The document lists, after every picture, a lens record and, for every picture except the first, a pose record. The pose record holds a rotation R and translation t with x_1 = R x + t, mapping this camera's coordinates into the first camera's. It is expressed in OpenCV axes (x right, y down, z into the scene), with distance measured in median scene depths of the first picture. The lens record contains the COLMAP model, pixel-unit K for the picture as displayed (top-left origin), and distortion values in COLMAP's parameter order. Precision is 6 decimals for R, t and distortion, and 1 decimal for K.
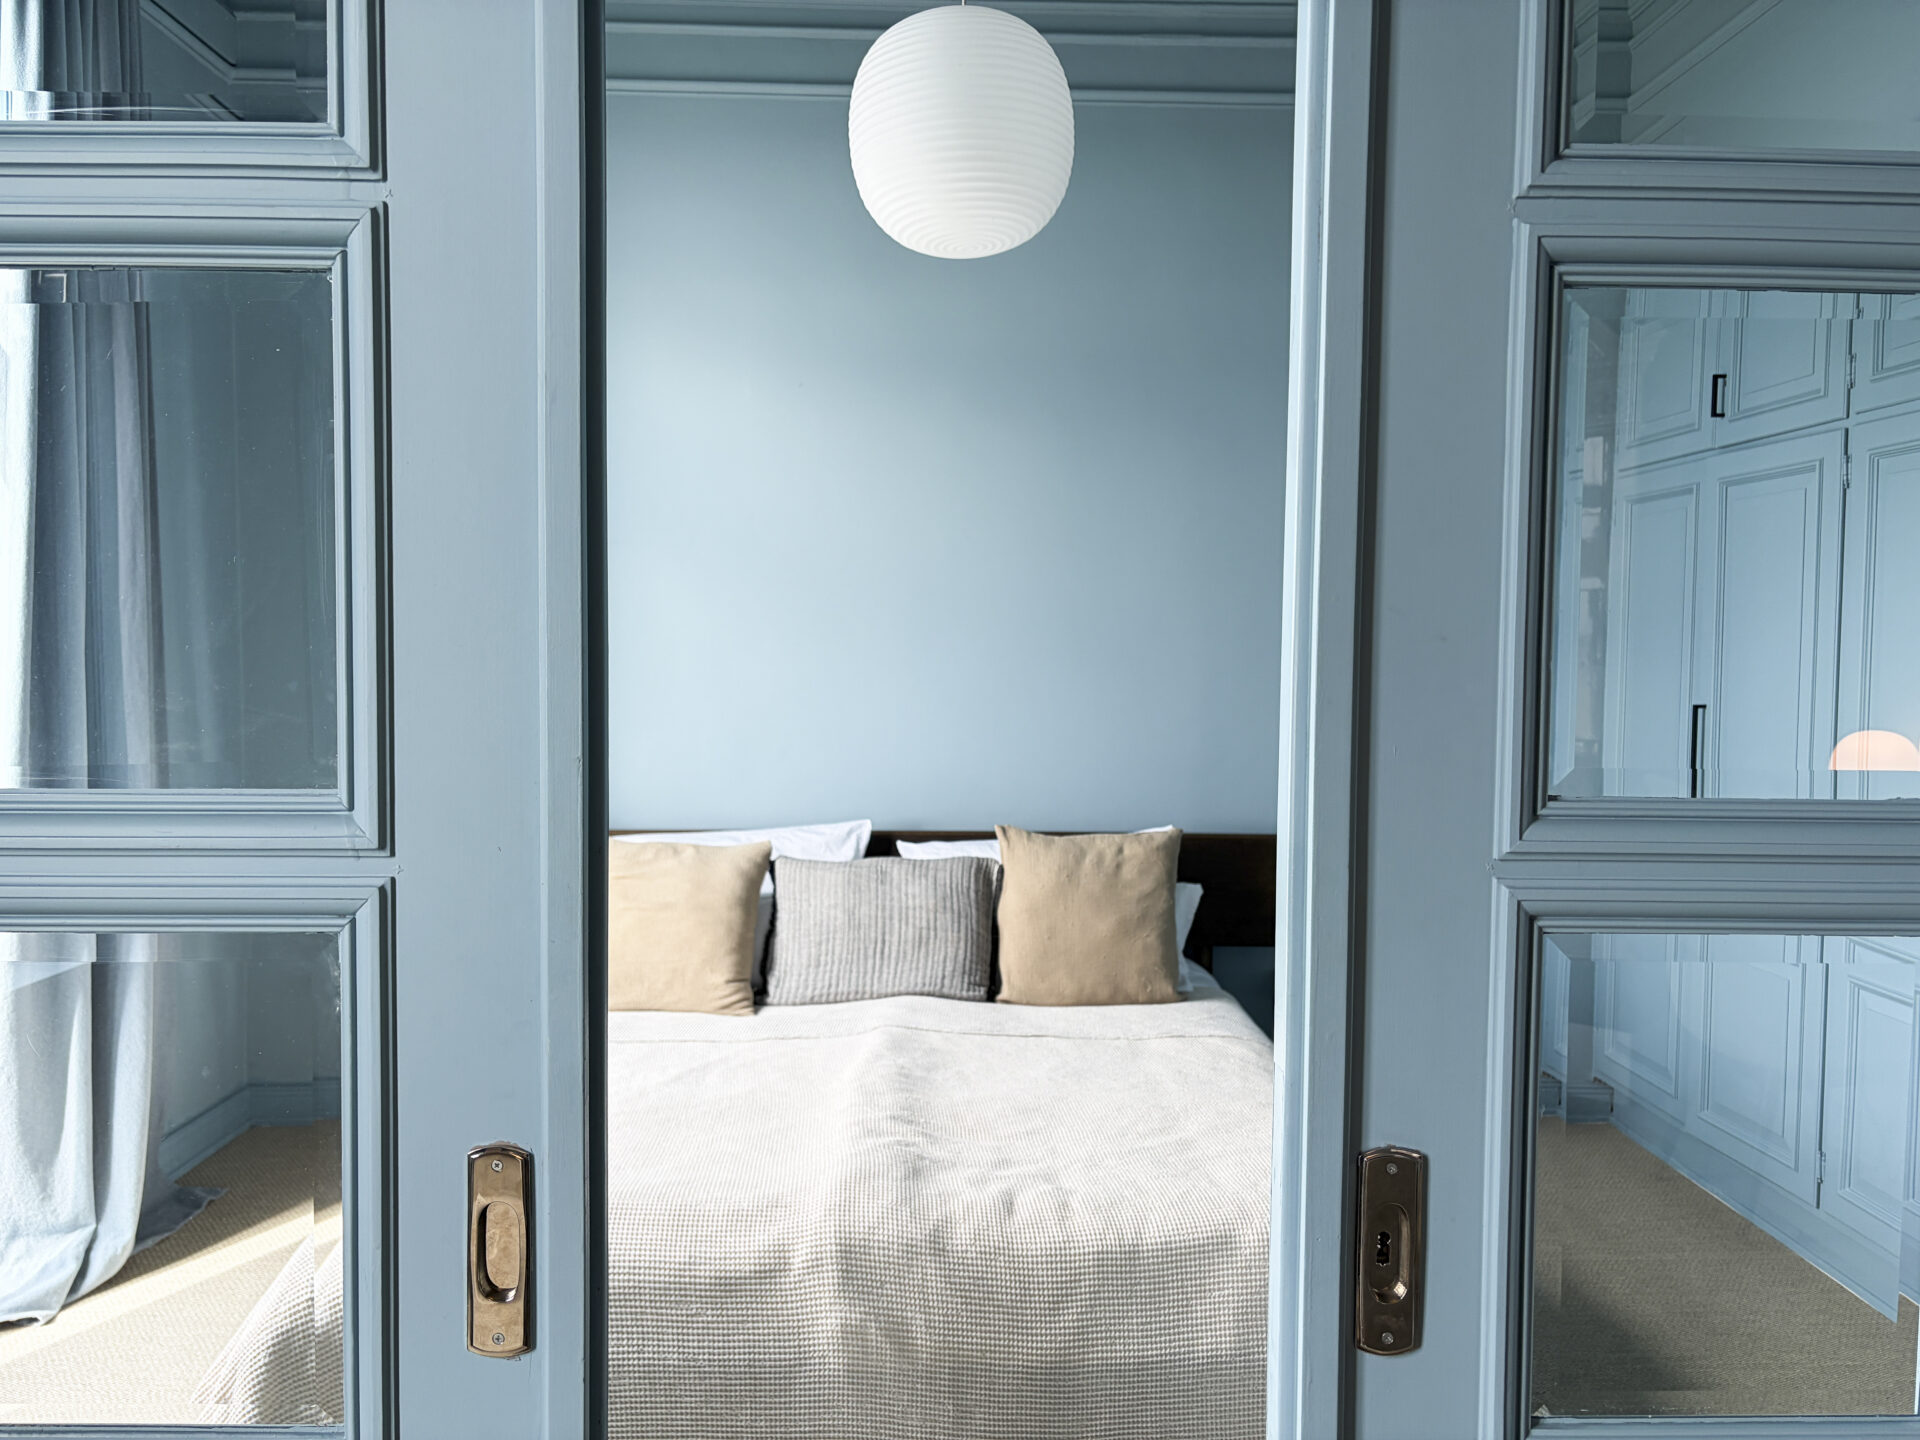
lens RADIAL K [[1475.6, 0, 963.1], [0, 1475.6, 719.7], [0, 0, 1]] dist [0.029444, 0.005265]
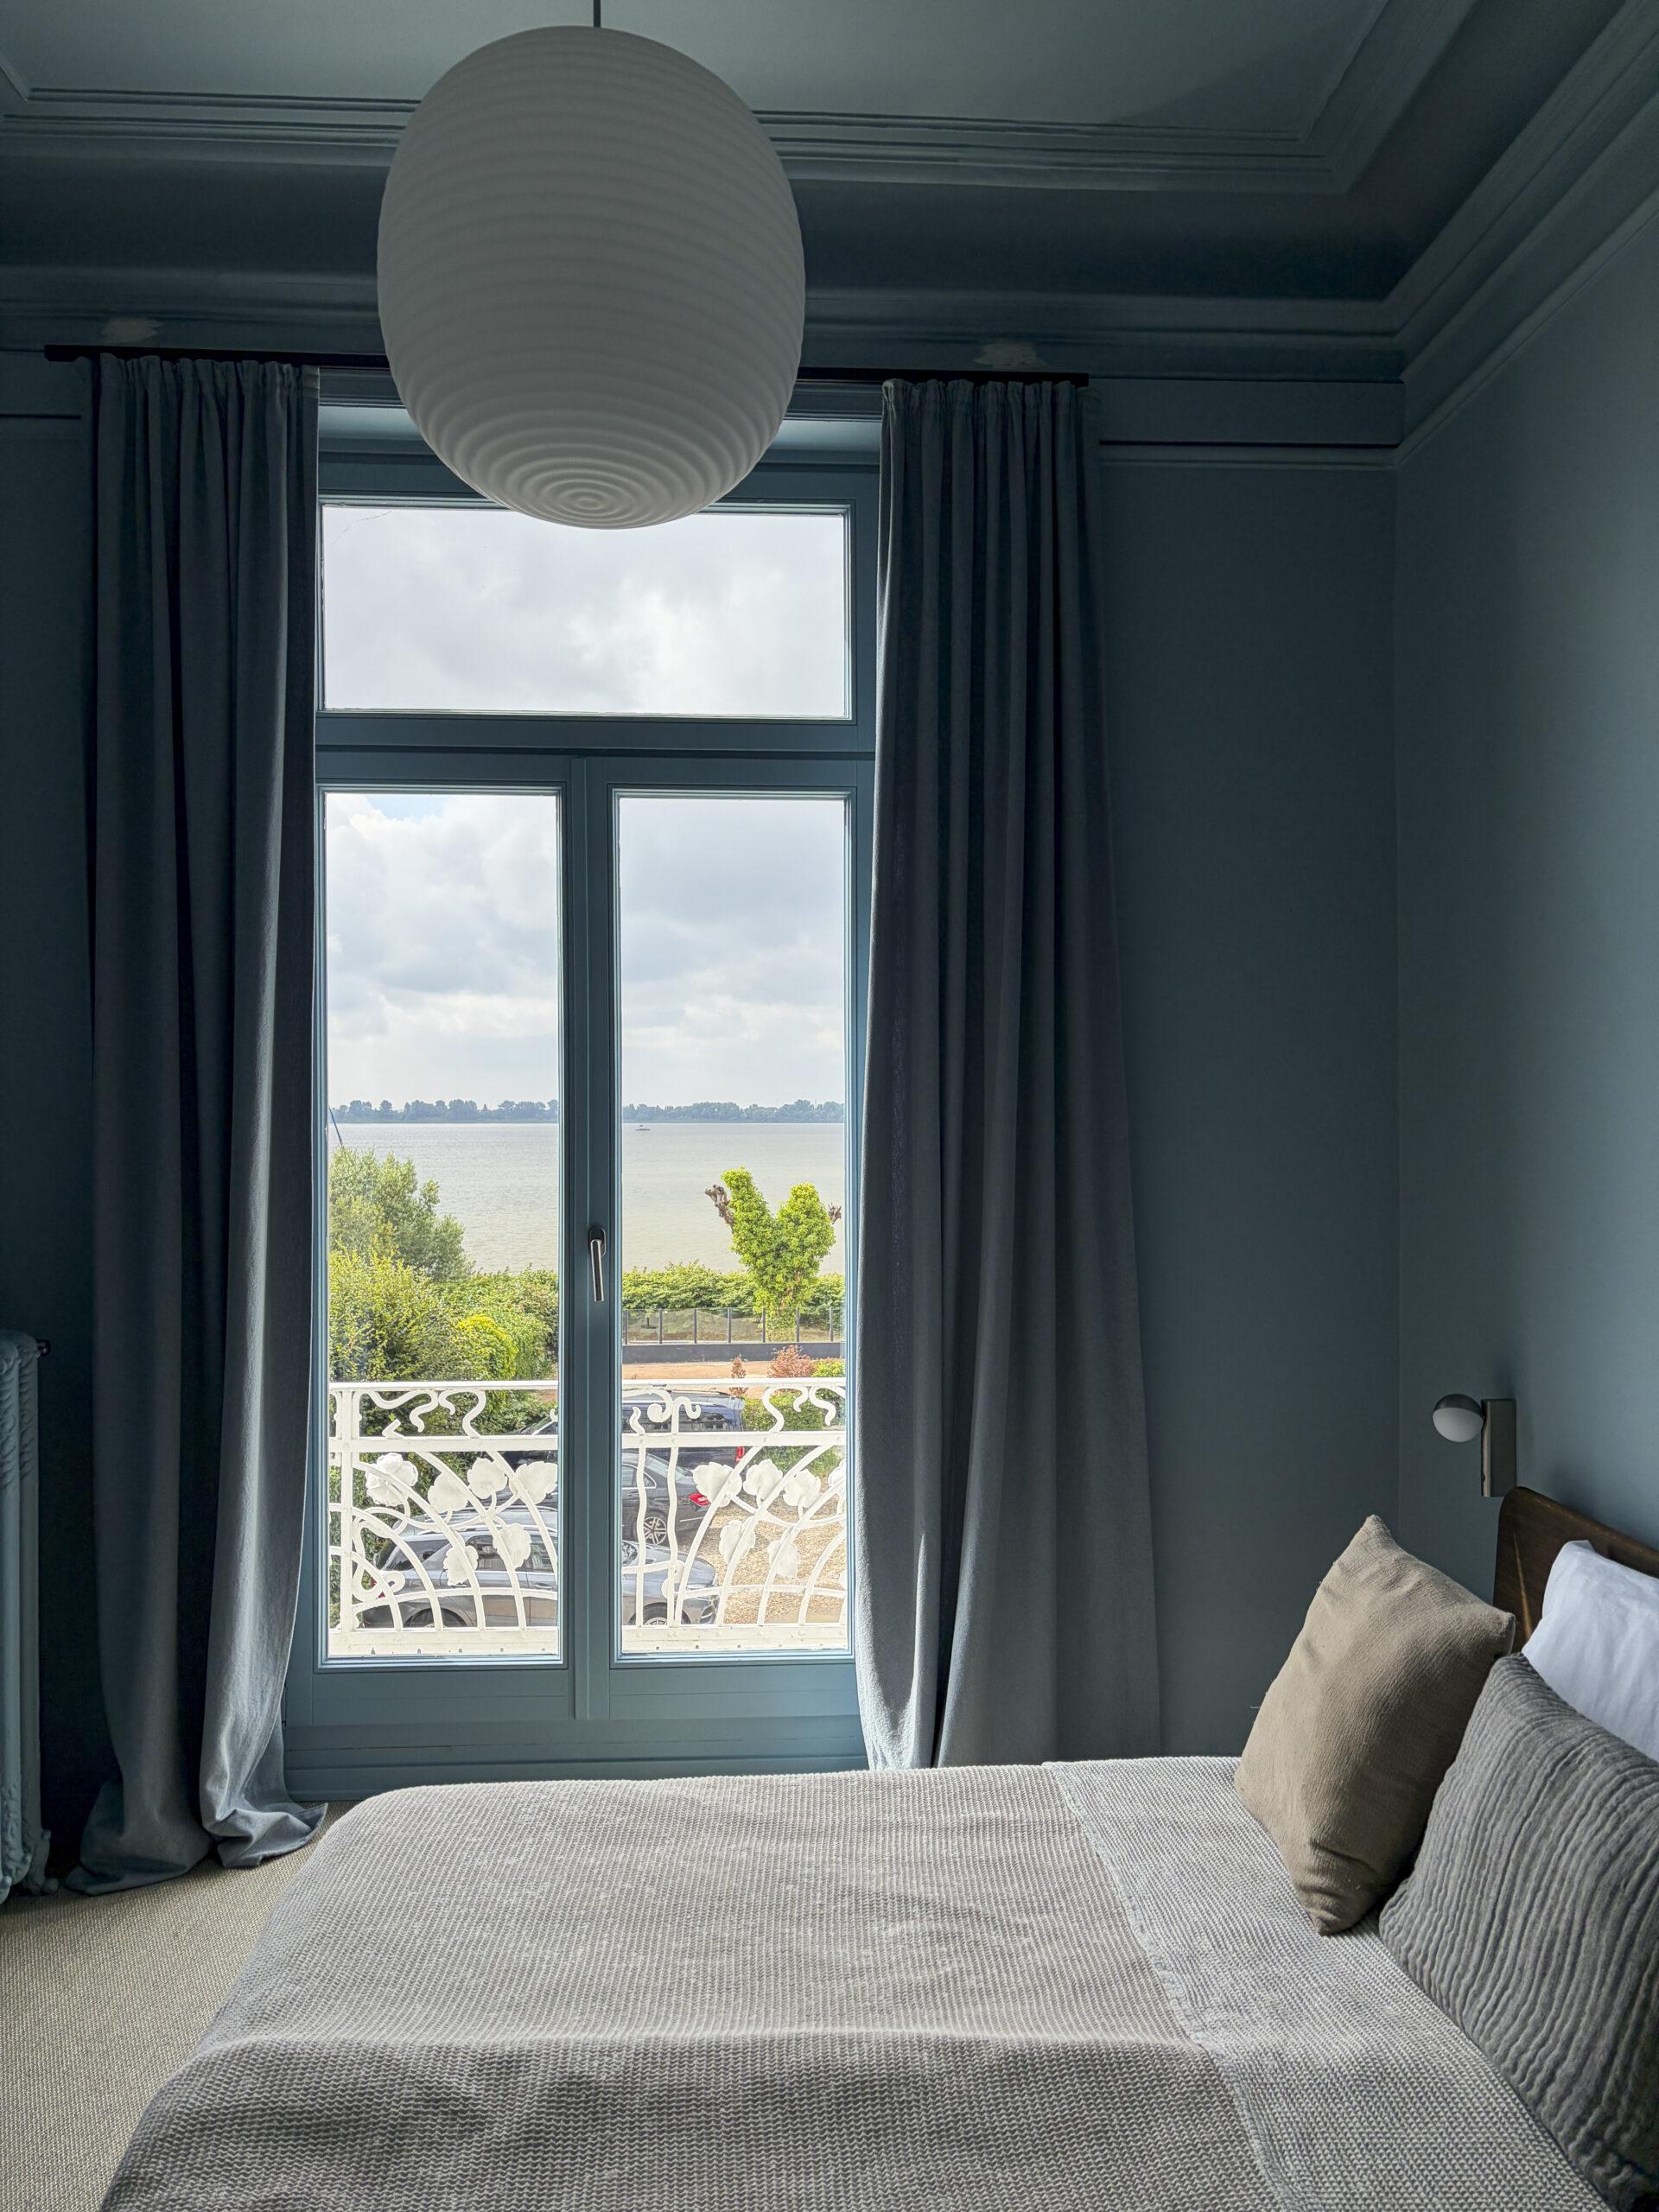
lens RADIAL K [[1700.0, 0, 834.2], [0, 1700.0, 1104.3], [0, 0, 1]] dist [0.029444, 0.005265]
pose [[0.033537, -0.013916, -0.999341, 0.452187], [-0.053992, 0.998418, -0.015715, -0.070977], [0.997978, 0.054484, 0.032733, 0.782074]]
